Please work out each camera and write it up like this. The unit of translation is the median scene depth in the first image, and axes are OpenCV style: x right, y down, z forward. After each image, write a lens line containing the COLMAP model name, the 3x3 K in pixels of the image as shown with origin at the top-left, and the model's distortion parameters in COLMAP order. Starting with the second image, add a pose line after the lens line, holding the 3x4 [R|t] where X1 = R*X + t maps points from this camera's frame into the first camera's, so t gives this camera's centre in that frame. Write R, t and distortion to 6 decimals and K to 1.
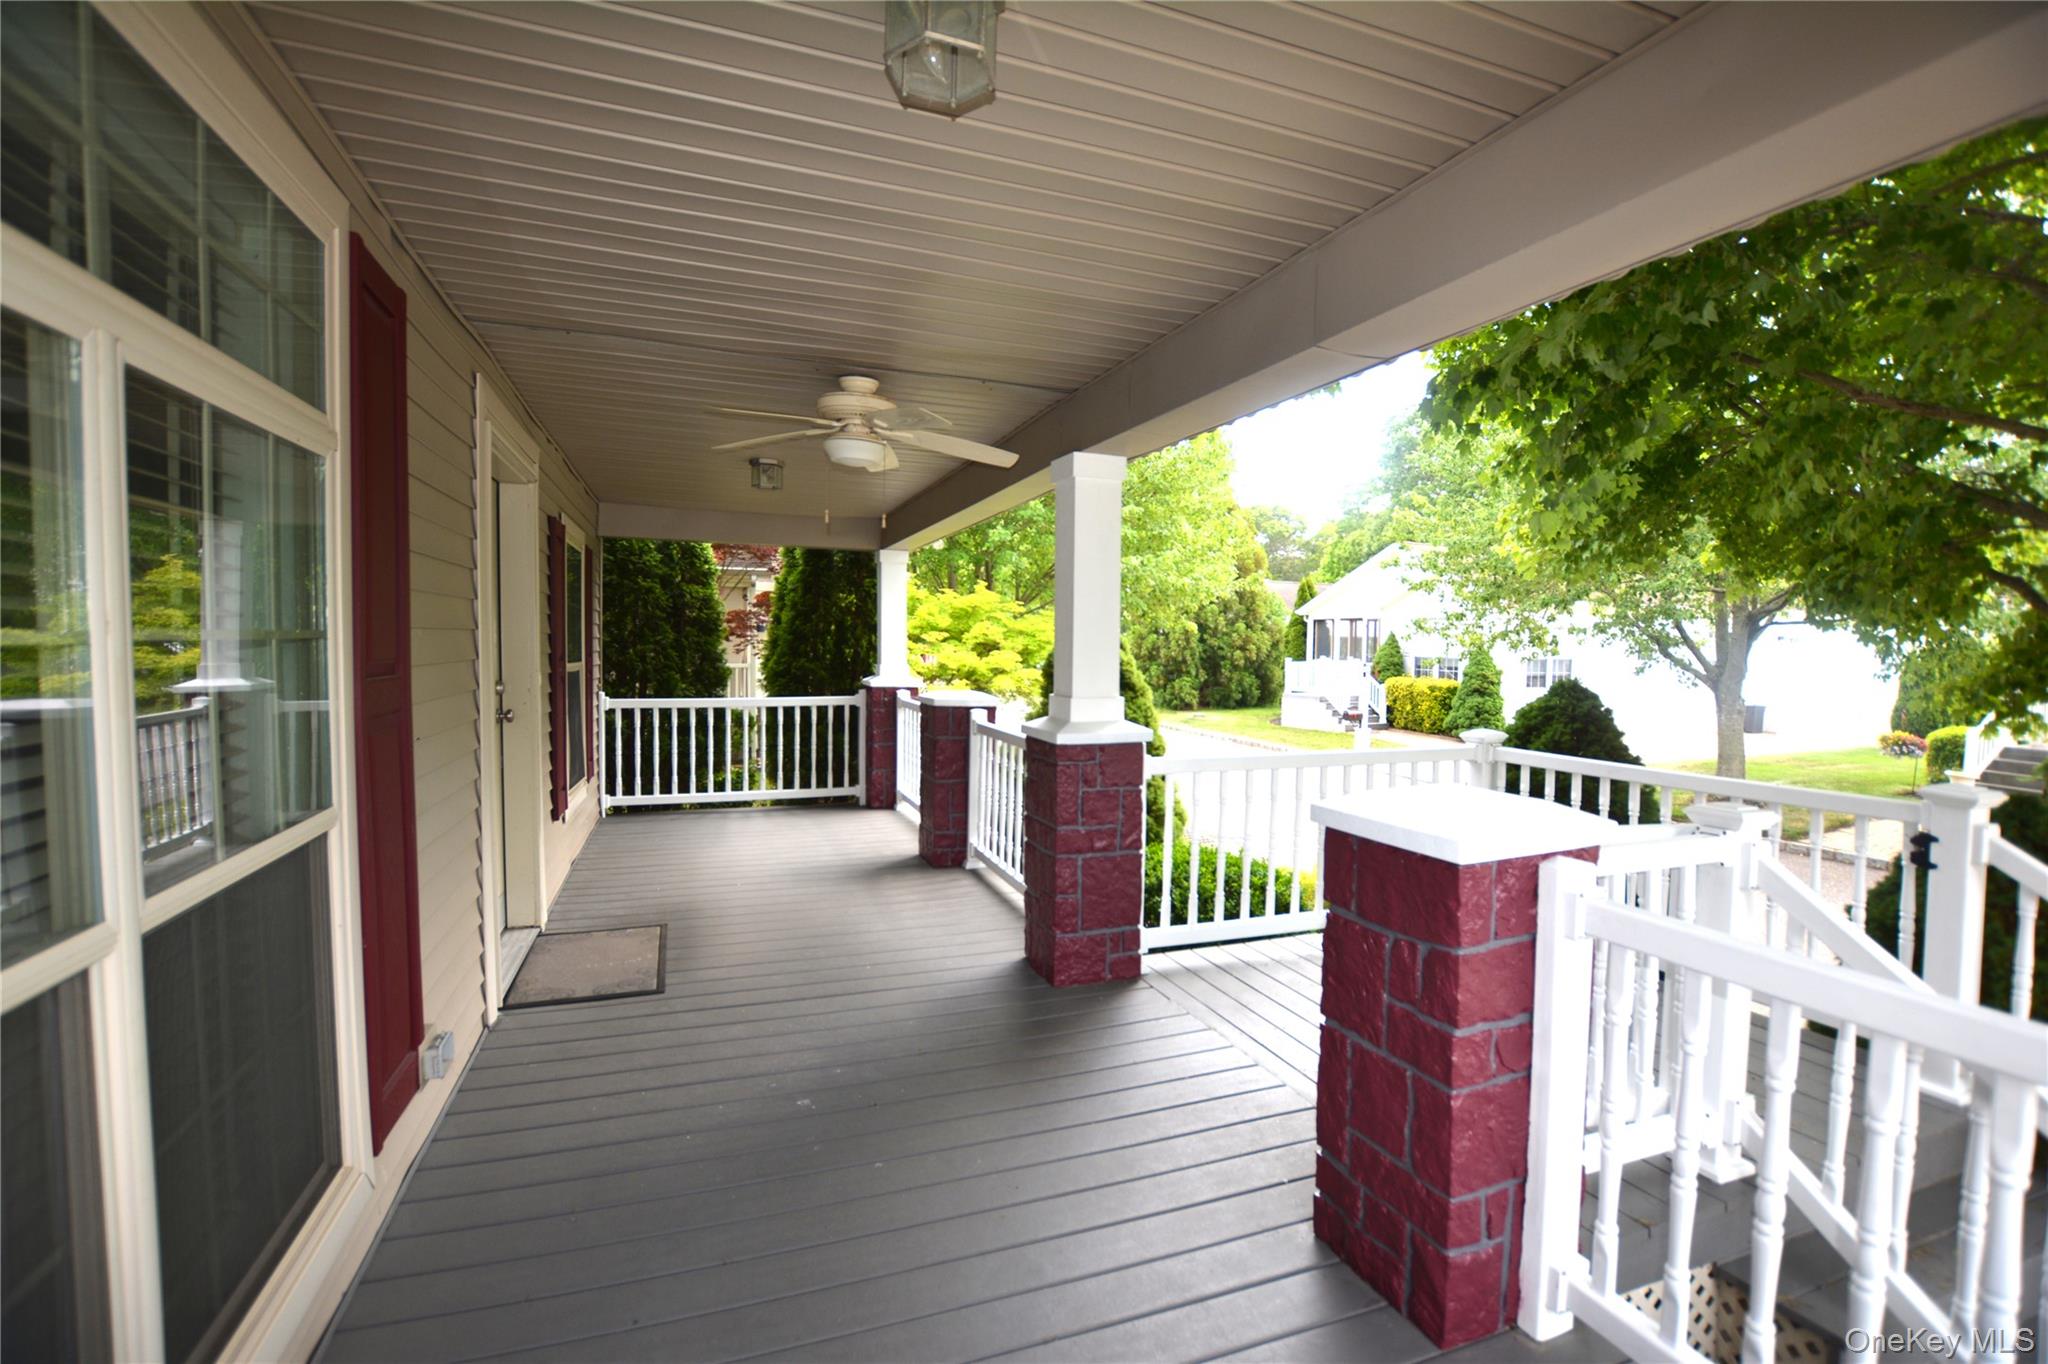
lens RADIAL K [[911.6, 0, 1027.1], [0, 911.6, 686.8], [0, 0, 1]] dist [-0.021470, 0.001005]
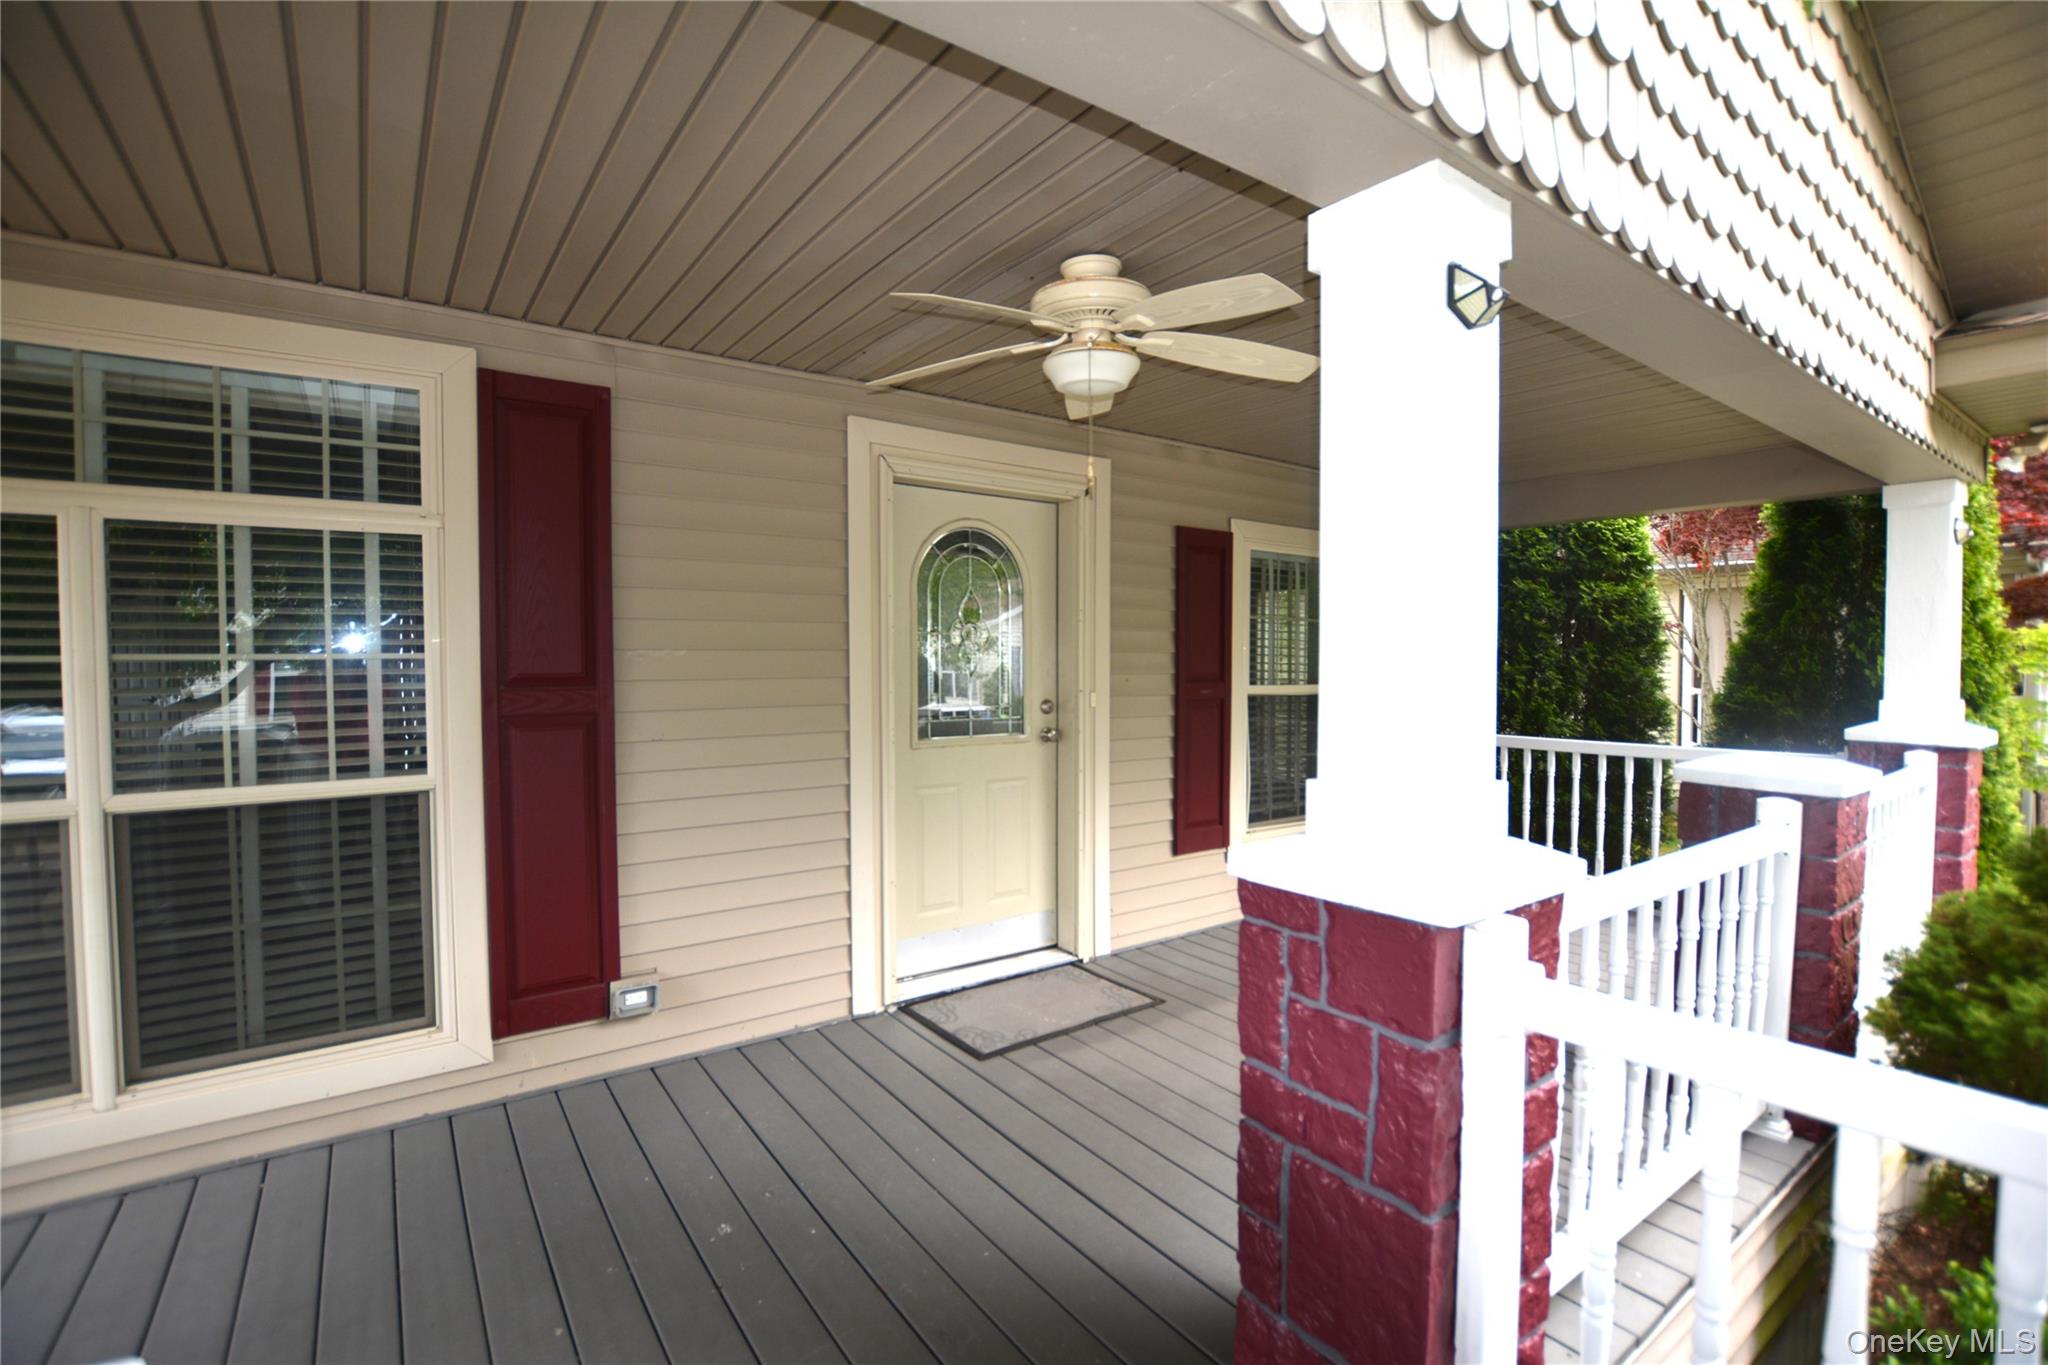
lens RADIAL K [[911.6, 0, 1017.5], [0, 911.6, 689.0], [0, 0, 1]] dist [-0.021470, 0.001005]
pose [[0.244589, 0.006495, -0.969605, 0.380637], [-0.038762, 0.999244, -0.003085, -0.016325], [0.968852, 0.038339, 0.244655, 0.674528]]
